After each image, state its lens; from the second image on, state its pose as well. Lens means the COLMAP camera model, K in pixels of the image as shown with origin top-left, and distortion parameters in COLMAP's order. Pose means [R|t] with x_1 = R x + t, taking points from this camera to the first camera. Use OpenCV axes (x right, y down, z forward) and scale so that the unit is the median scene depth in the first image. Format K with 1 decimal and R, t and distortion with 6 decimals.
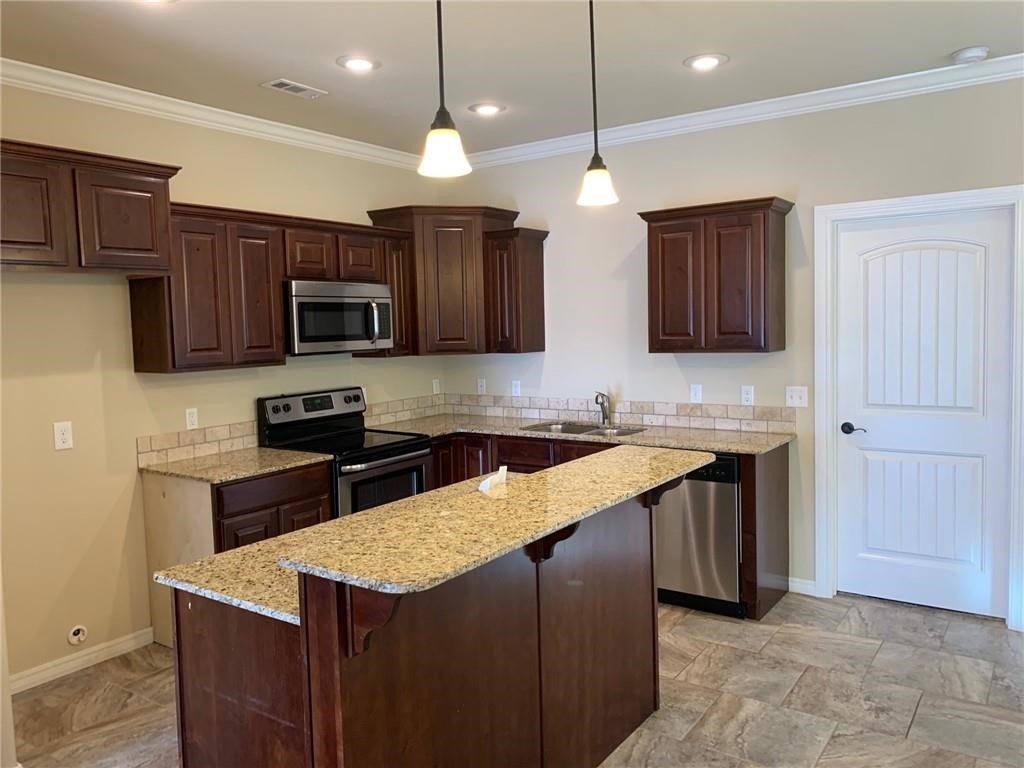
lens RADIAL K [[775.7, 0, 508.7], [0, 775.7, 377.7], [0, 0, 1]] dist [0.011061, -0.004193]
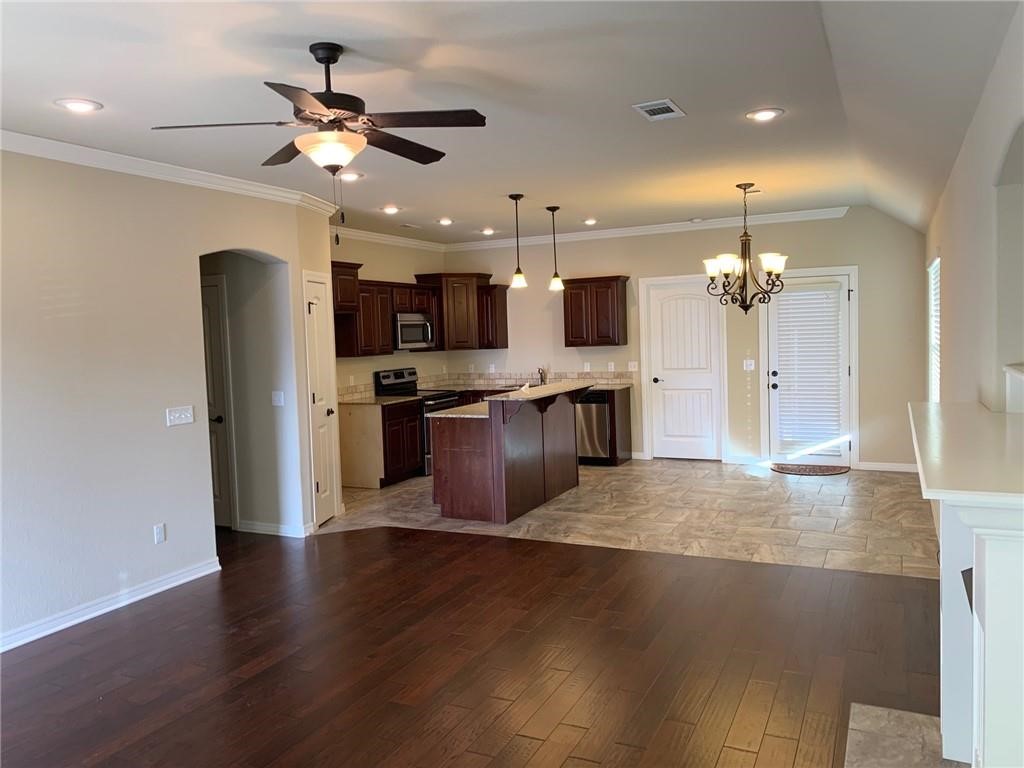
lens RADIAL K [[775.7, 0, 508.7], [0, 775.7, 377.7], [0, 0, 1]] dist [0.011061, -0.004193]
pose [[0.986319, -0.017603, 0.163908, -0.312827], [0.020482, 0.999664, -0.015890, 0.080700], [-0.163573, 0.019030, 0.986348, -1.033696]]
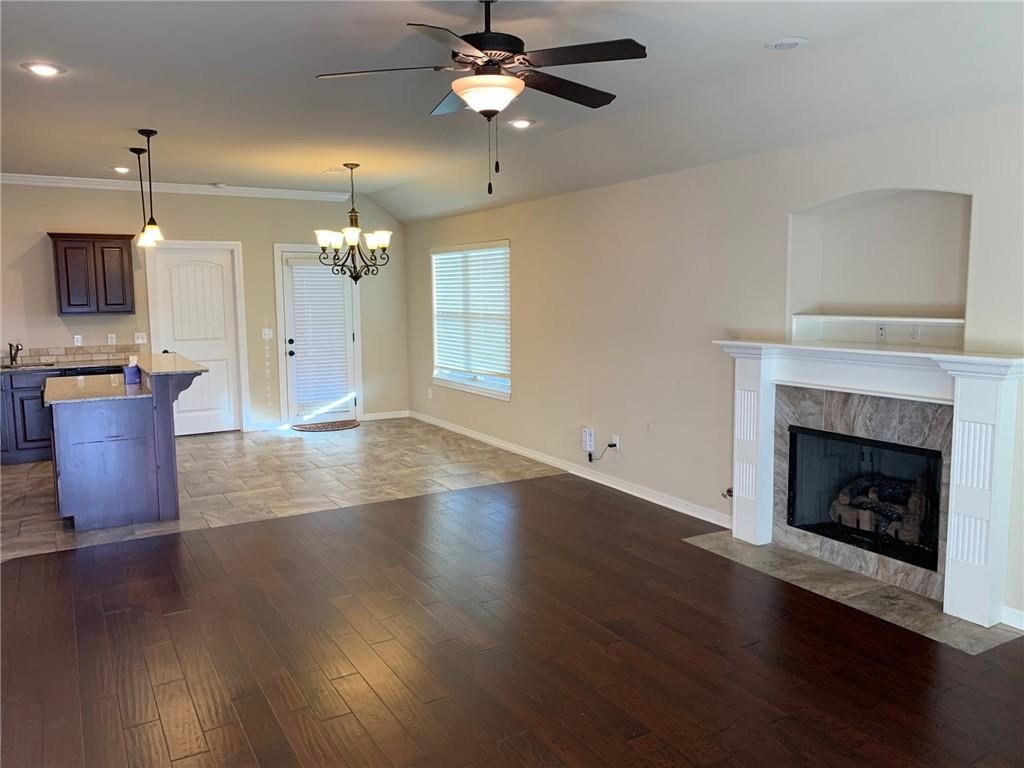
lens RADIAL K [[775.7, 0, 508.7], [0, 775.7, 377.7], [0, 0, 1]] dist [0.011061, -0.004193]
pose [[0.411357, -0.078604, 0.908079, -0.985369], [0.064049, 0.996305, 0.057227, 0.068229], [-0.909221, 0.034621, 0.414871, -0.605109]]
